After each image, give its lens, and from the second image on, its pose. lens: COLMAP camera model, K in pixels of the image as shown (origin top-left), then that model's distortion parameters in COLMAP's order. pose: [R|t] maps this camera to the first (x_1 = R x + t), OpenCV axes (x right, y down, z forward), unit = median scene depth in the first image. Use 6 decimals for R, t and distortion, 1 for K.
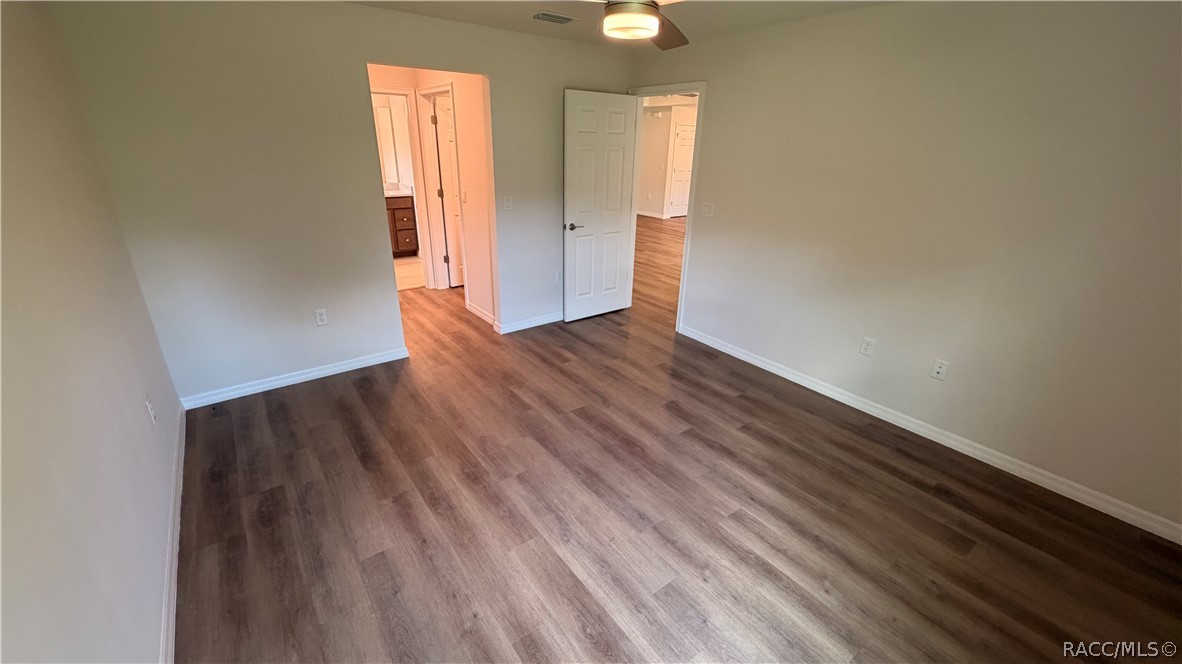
lens RADIAL K [[473.7, 0, 589.5], [0, 473.7, 332.1], [0, 0, 1]] dist [0.000633, 0.000405]
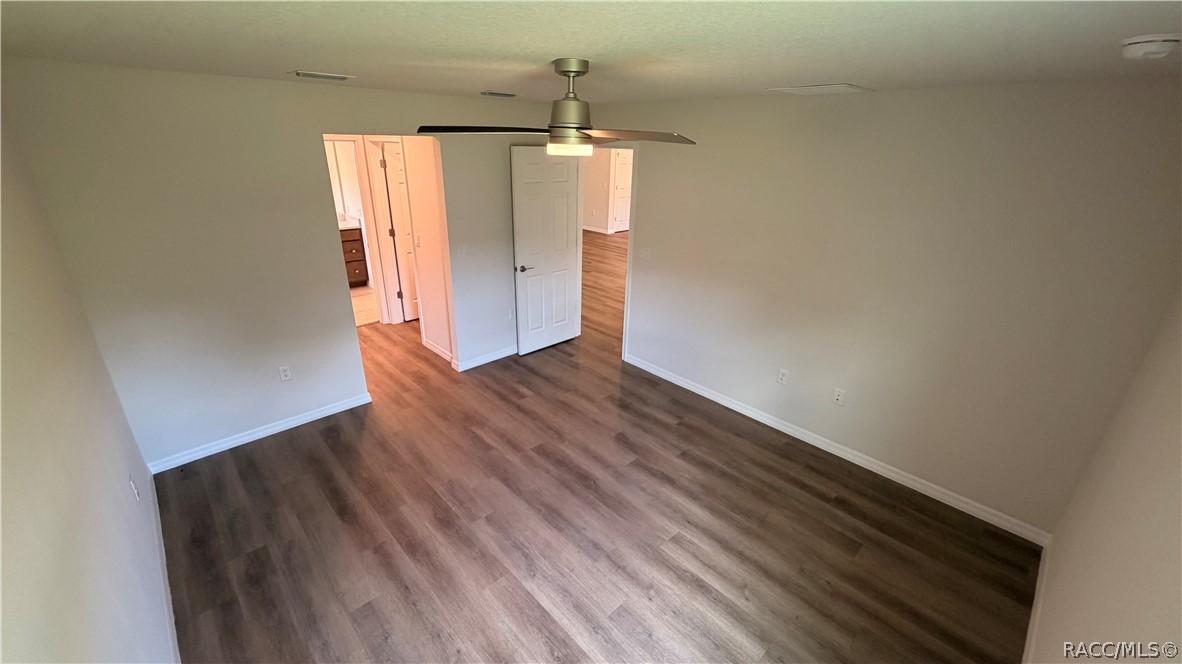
lens RADIAL K [[473.7, 0, 589.8], [0, 473.7, 332.4], [0, 0, 1]] dist [0.000633, 0.000405]
pose [[0.993754, -0.040995, 0.103789, -0.004748], [0.040544, 0.999157, 0.006453, -0.125780], [-0.103966, -0.002204, 0.994578, -0.135817]]
